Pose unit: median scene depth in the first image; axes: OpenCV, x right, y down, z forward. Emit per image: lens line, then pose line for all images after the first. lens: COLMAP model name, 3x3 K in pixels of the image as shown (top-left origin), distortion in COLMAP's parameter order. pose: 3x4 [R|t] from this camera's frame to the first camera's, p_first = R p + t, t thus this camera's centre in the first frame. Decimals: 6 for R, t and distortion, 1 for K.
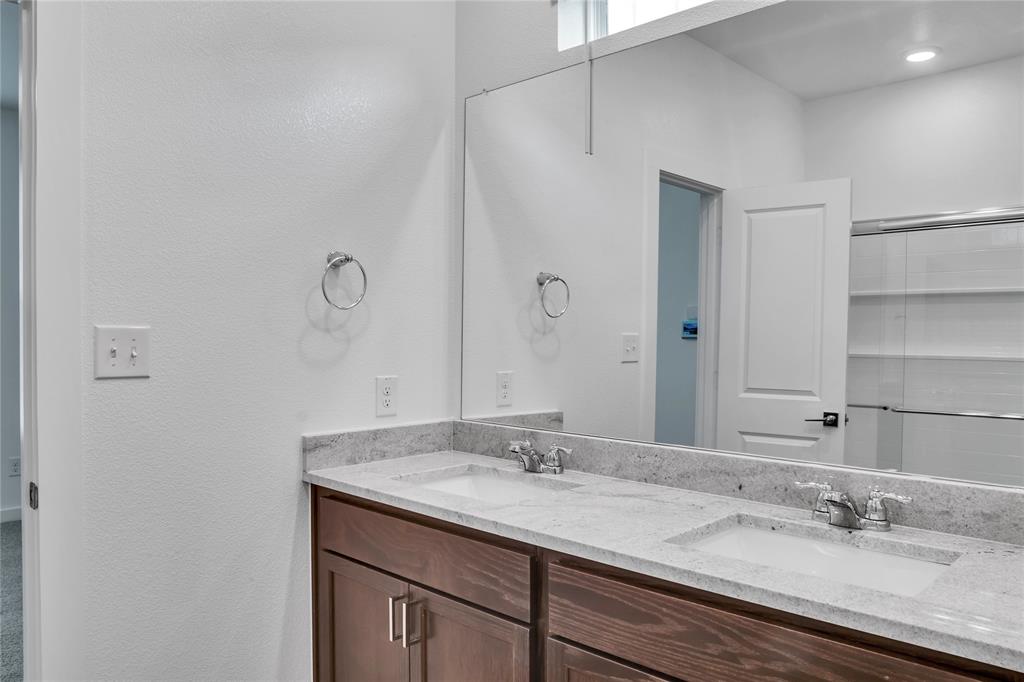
lens RADIAL K [[749.1, 0, 512.5], [0, 749.1, 334.3], [0, 0, 1]] dist [0.009860, -0.003117]
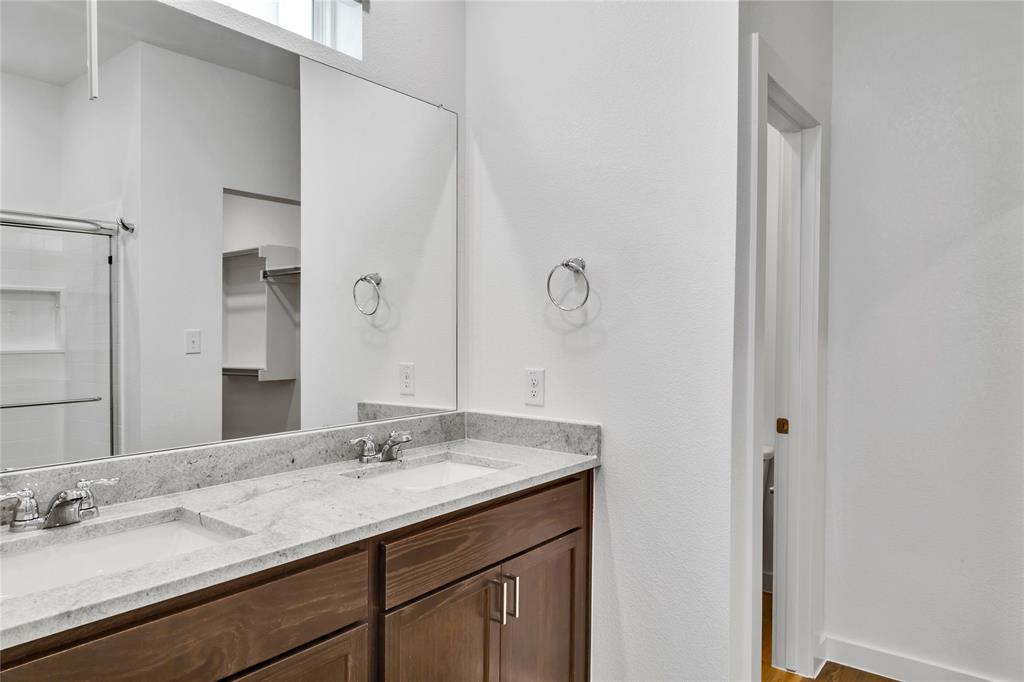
lens RADIAL K [[656.0, 0, 512.4], [0, 656.0, 345.7], [0, 0, 1]] dist [0.010770, 0.006794]
pose [[-0.092303, -0.024607, 0.995427, -0.796329], [0.002156, 0.999687, 0.024913, 0.001617], [-0.995729, 0.004446, -0.092221, 0.821116]]
